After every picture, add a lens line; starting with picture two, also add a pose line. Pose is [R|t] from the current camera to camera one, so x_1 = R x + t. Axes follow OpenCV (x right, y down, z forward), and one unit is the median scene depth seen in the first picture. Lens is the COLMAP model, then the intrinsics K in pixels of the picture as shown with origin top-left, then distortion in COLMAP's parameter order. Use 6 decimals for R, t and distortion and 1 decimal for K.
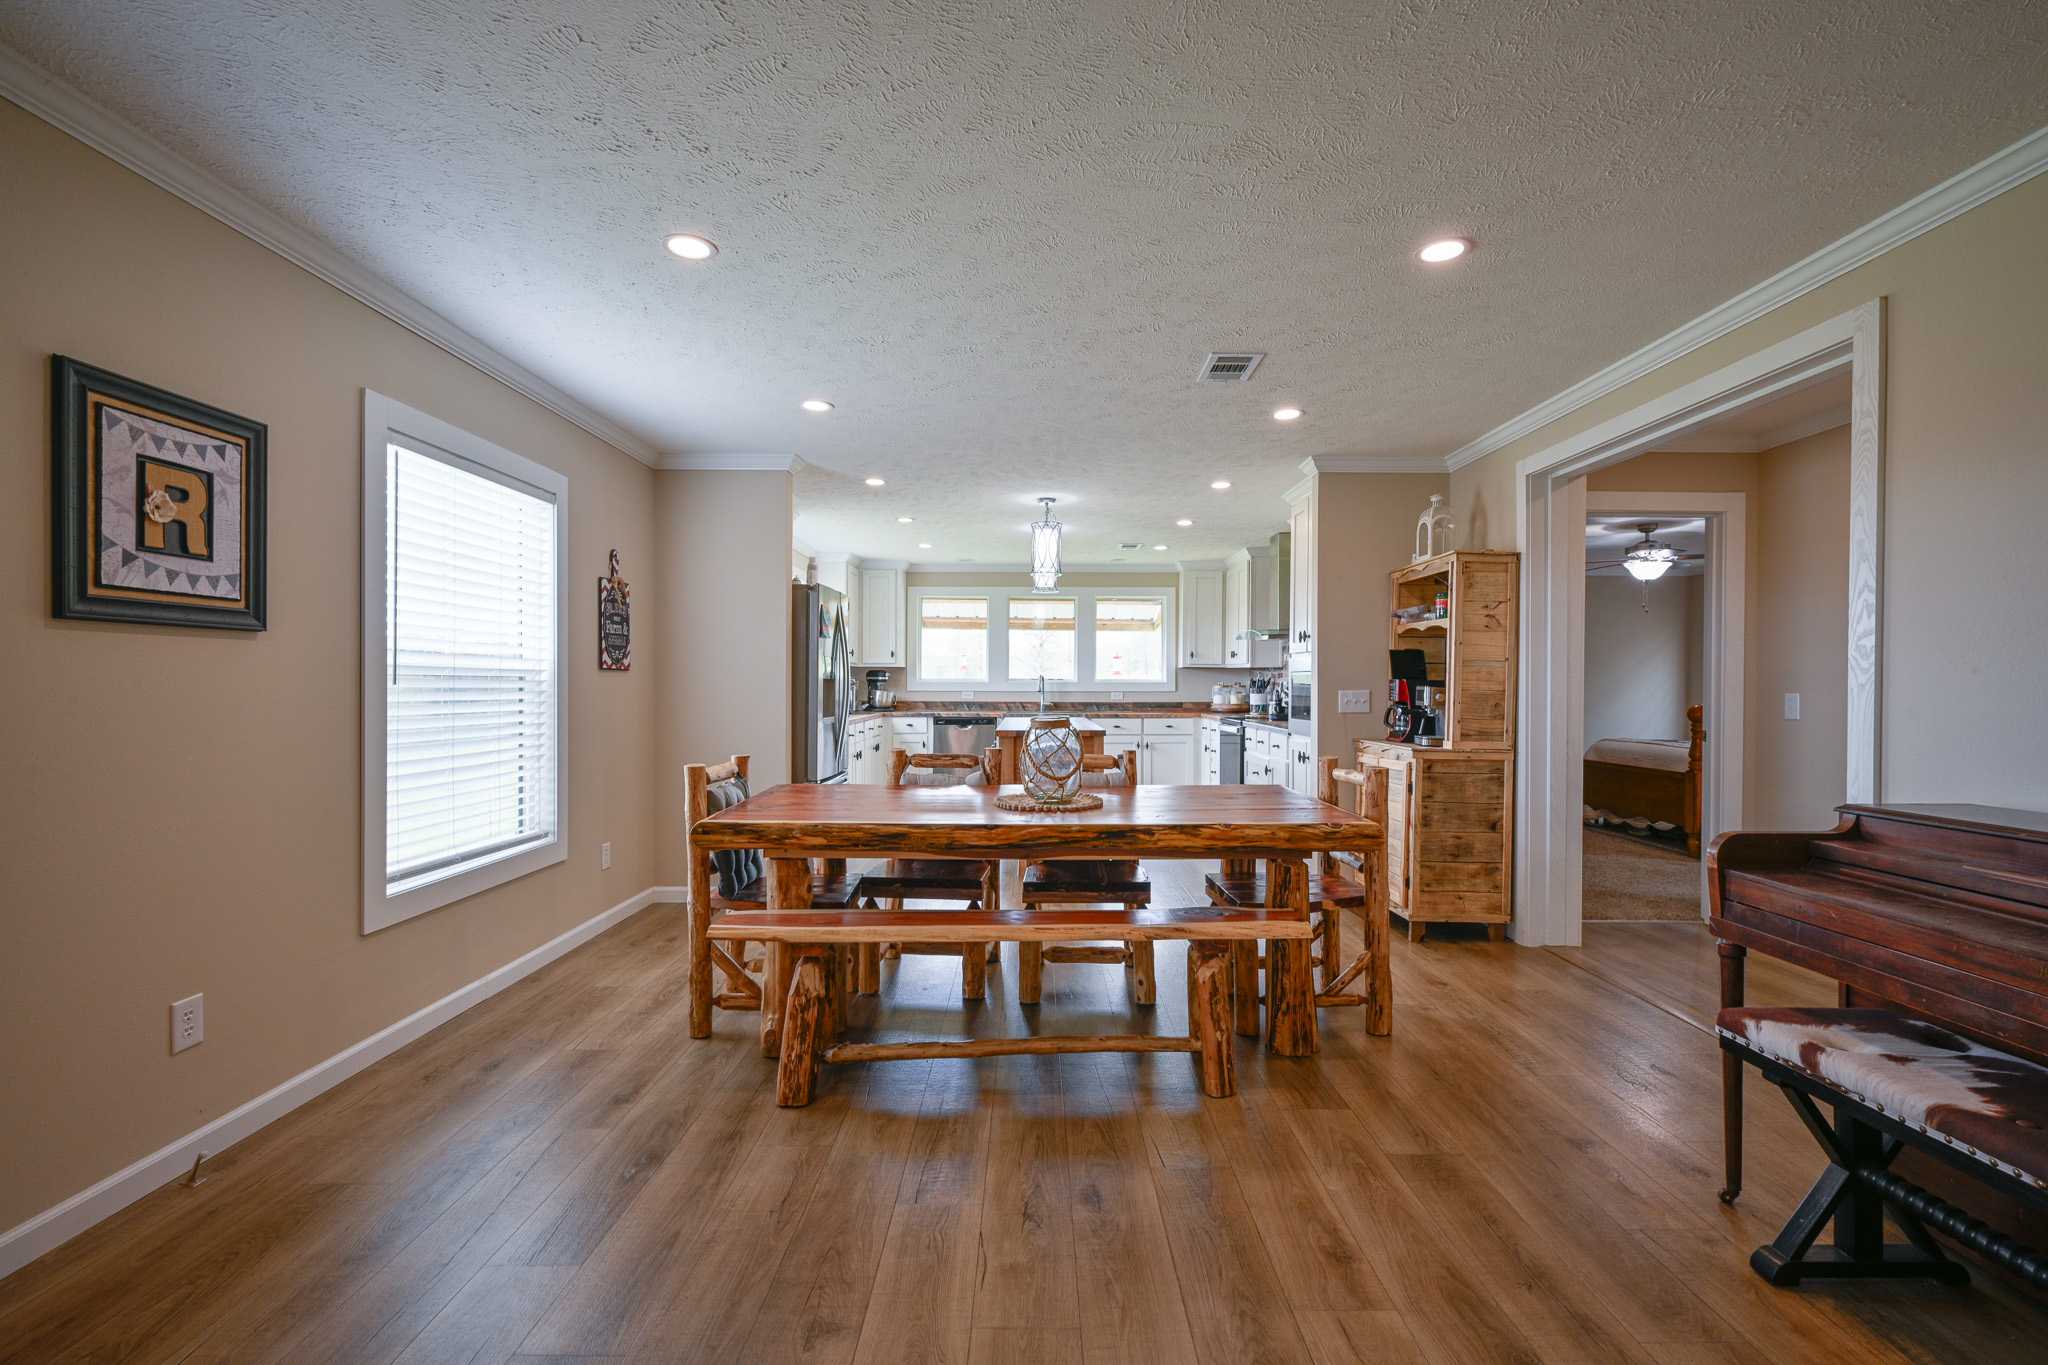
lens RADIAL K [[883.3, 0, 1029.9], [0, 883.3, 688.3], [0, 0, 1]] dist [0.002031, 0.000094]
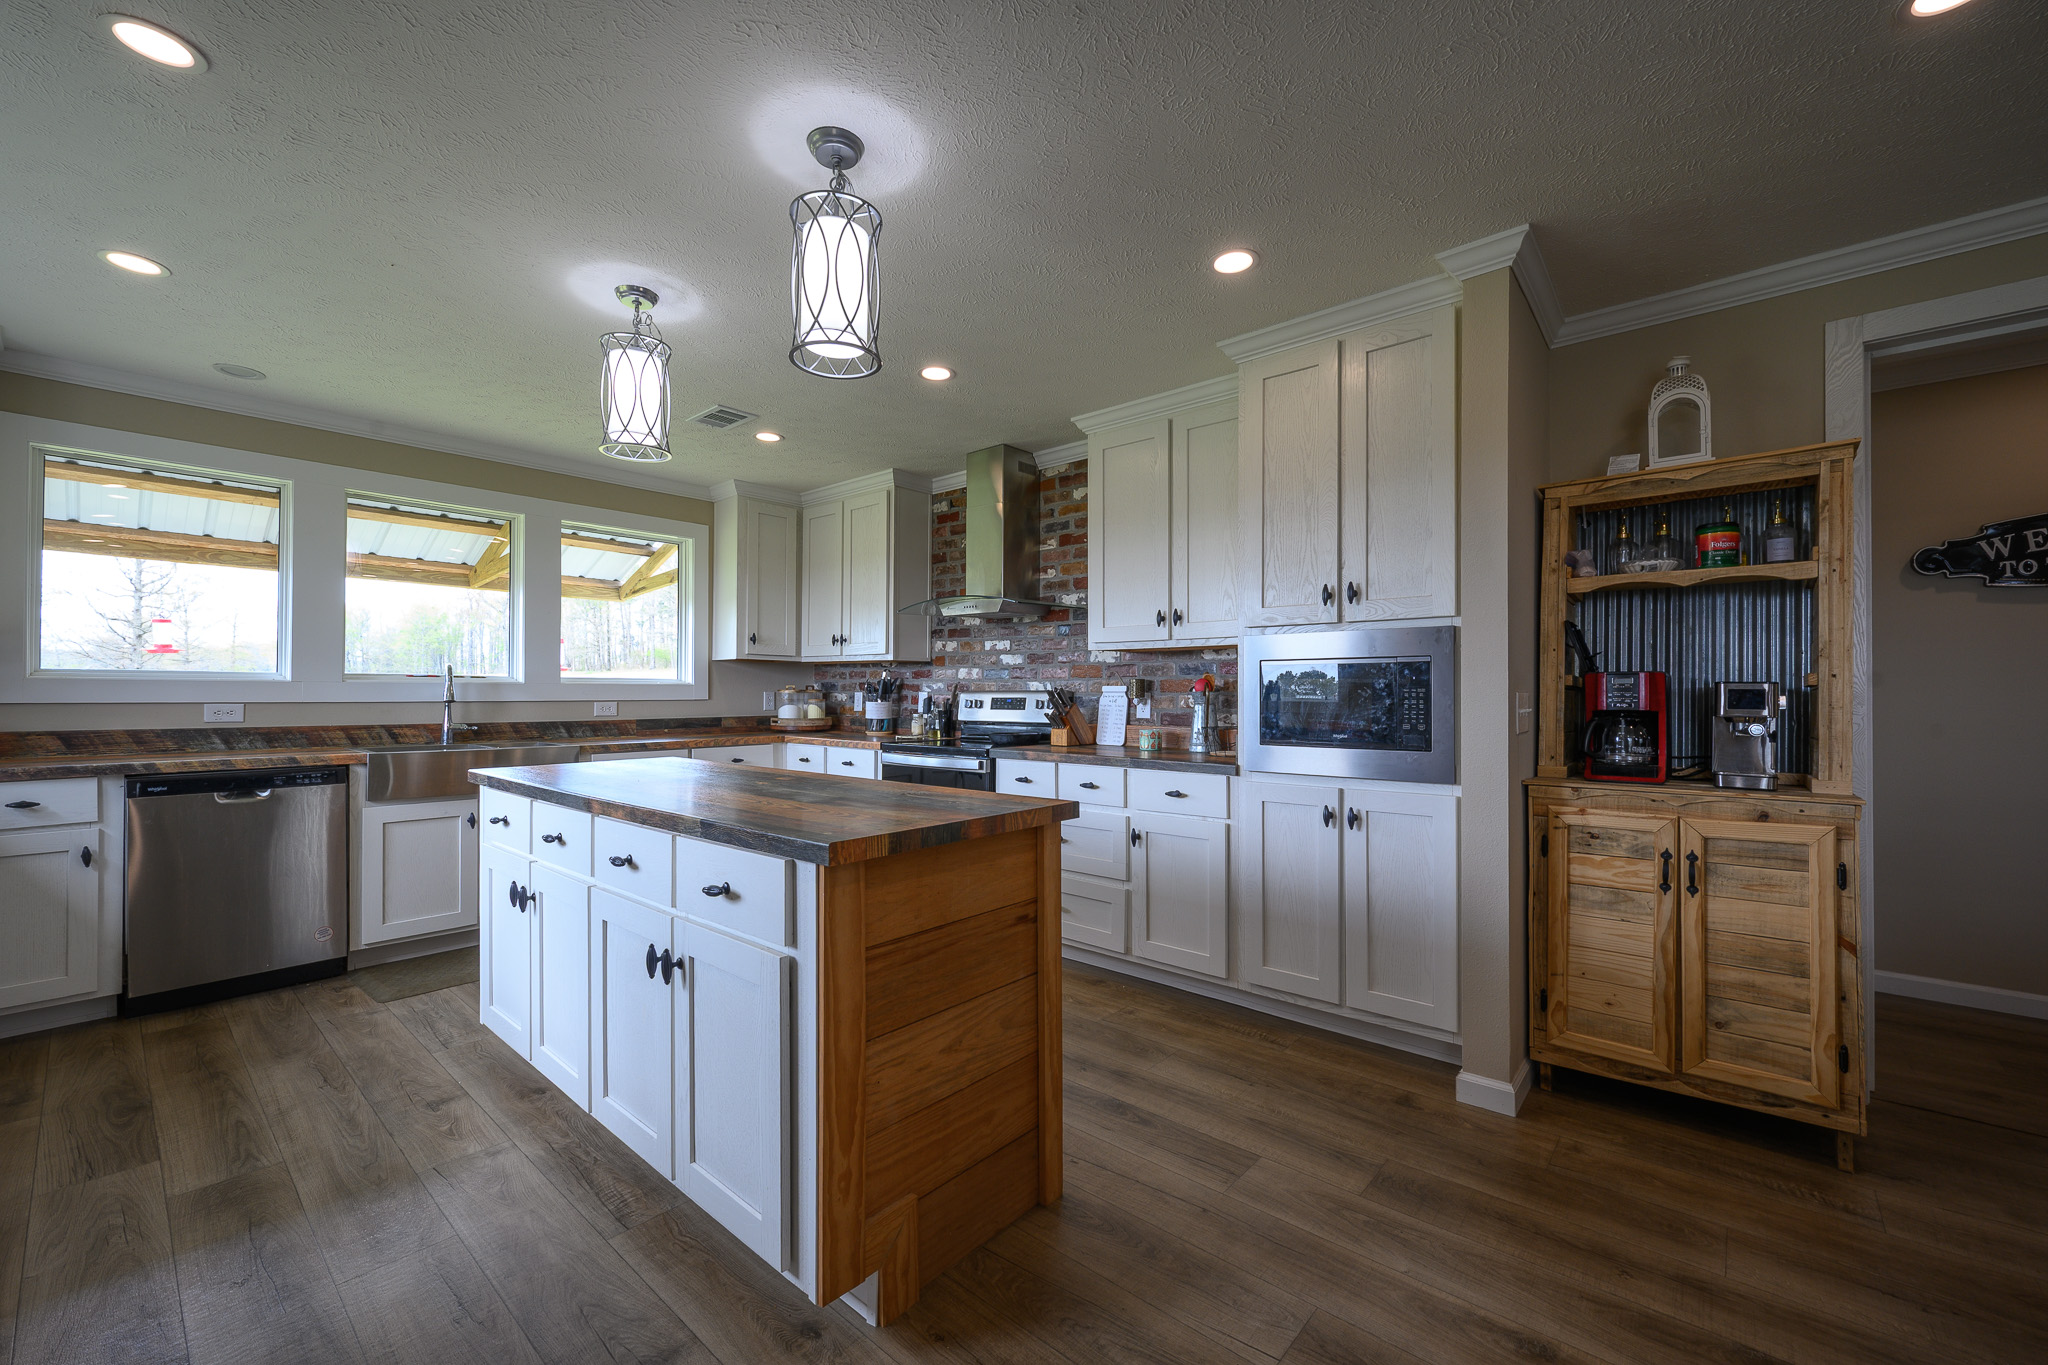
lens RADIAL K [[802.5, 0, 1023.1], [0, 802.5, 685.4], [0, 0, 1]] dist [-0.000654, 0.000292]
pose [[0.654673, 0.004441, 0.755899, -0.248464], [0.005991, 0.999921, -0.011064, 0.002745], [-0.755888, 0.011772, 0.654595, 1.069805]]
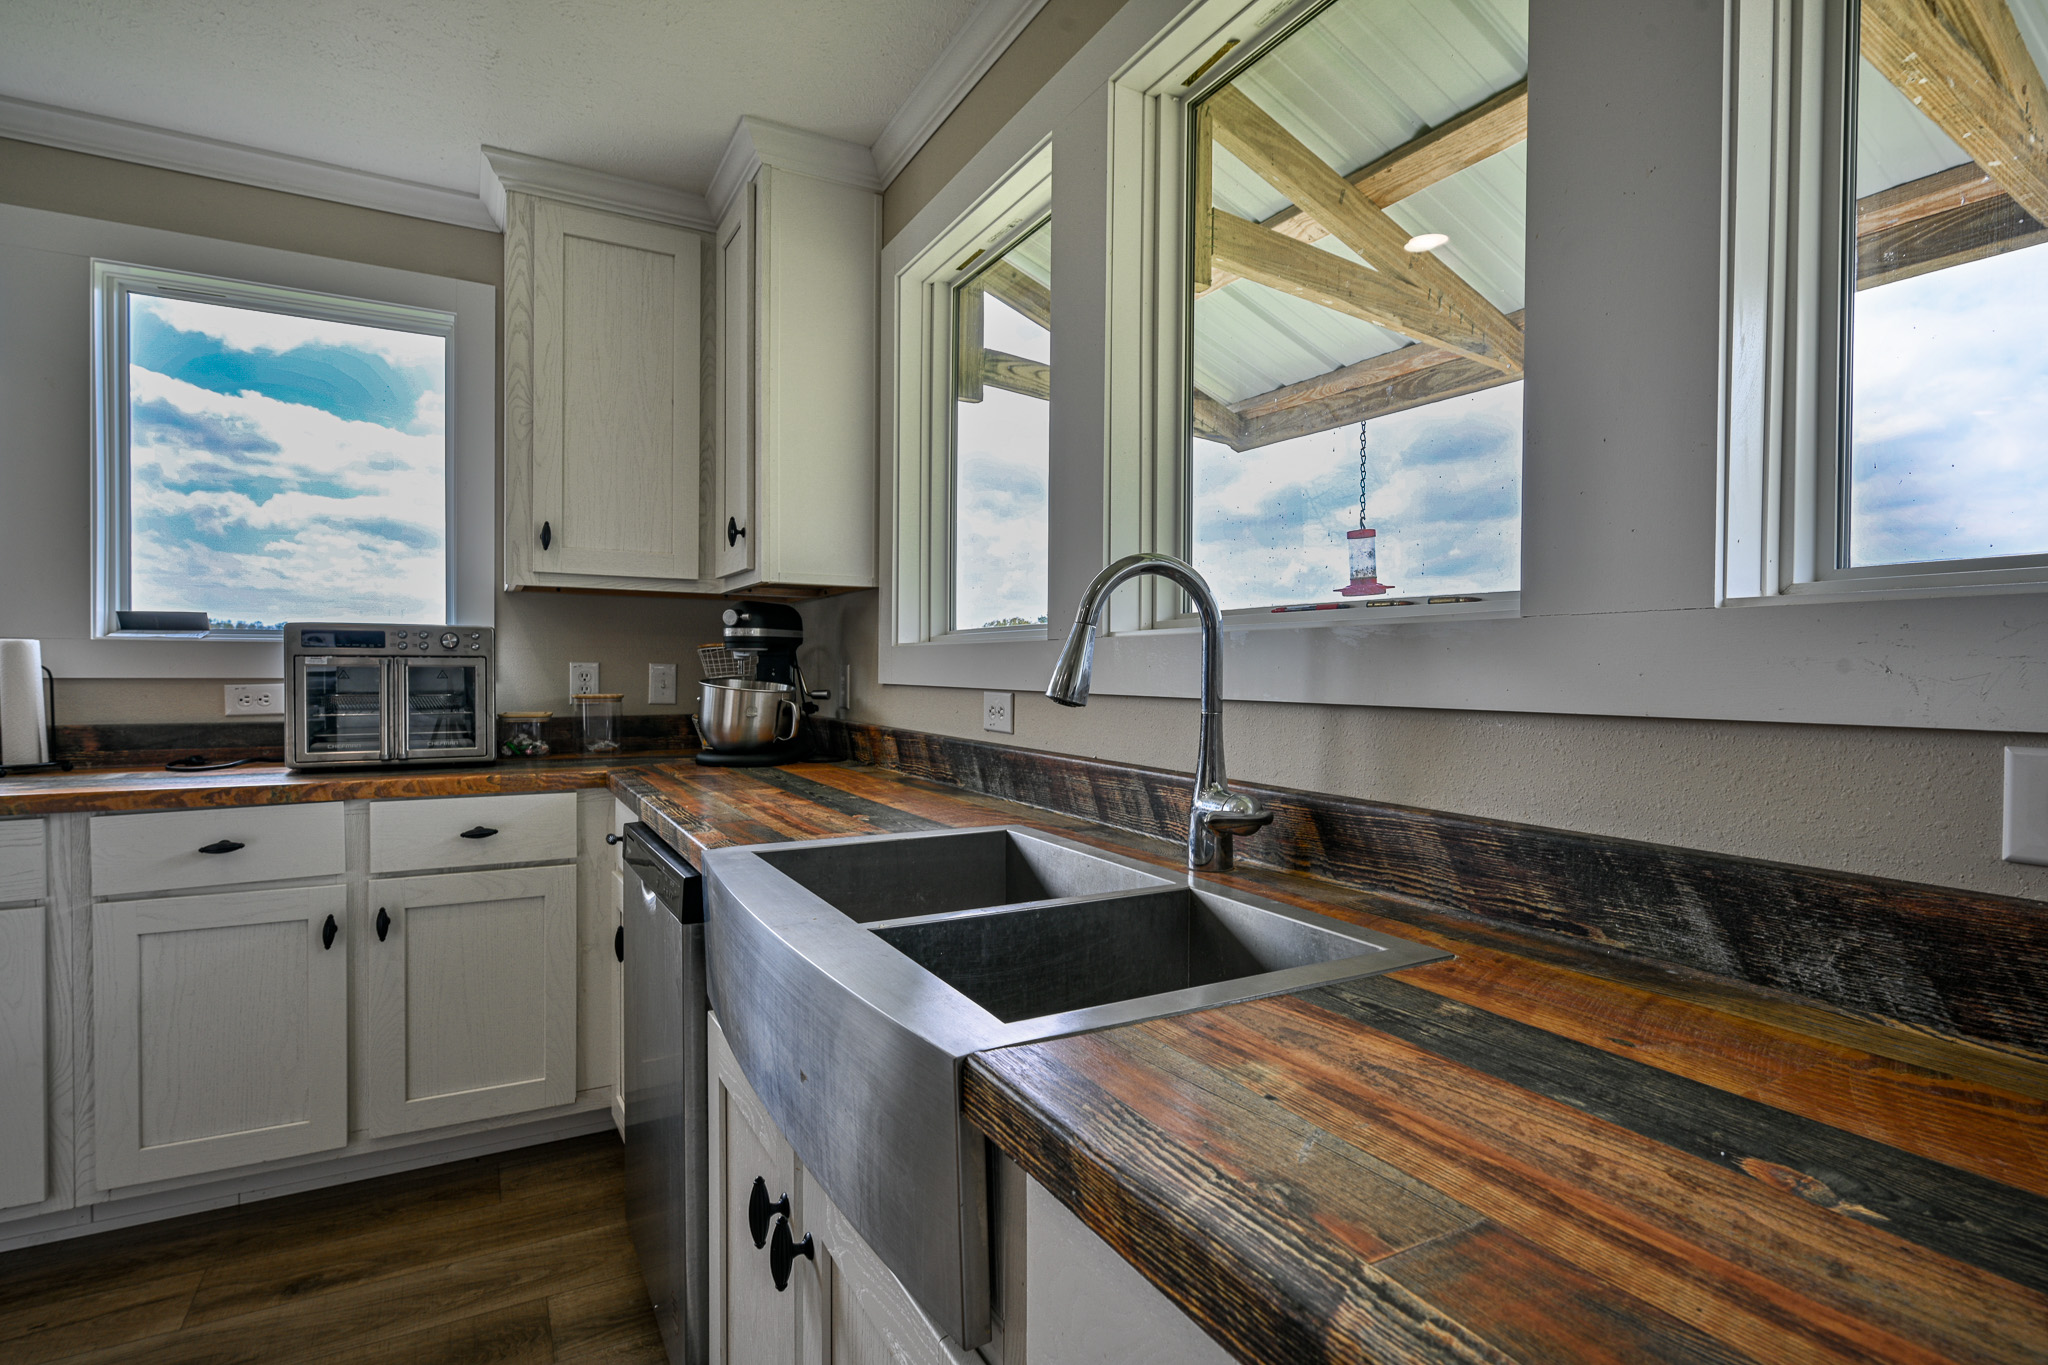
lens RADIAL K [[1005.5, 0, 1031.8], [0, 1005.5, 689.3], [0, 0, 1]] dist [-0.004560, -0.000055]
pose [[0.488369, 0.014171, -0.872522, 0.271214], [-0.008478, 0.999898, 0.011494, 0.000623], [0.872596, 0.001784, 0.488439, 2.027784]]
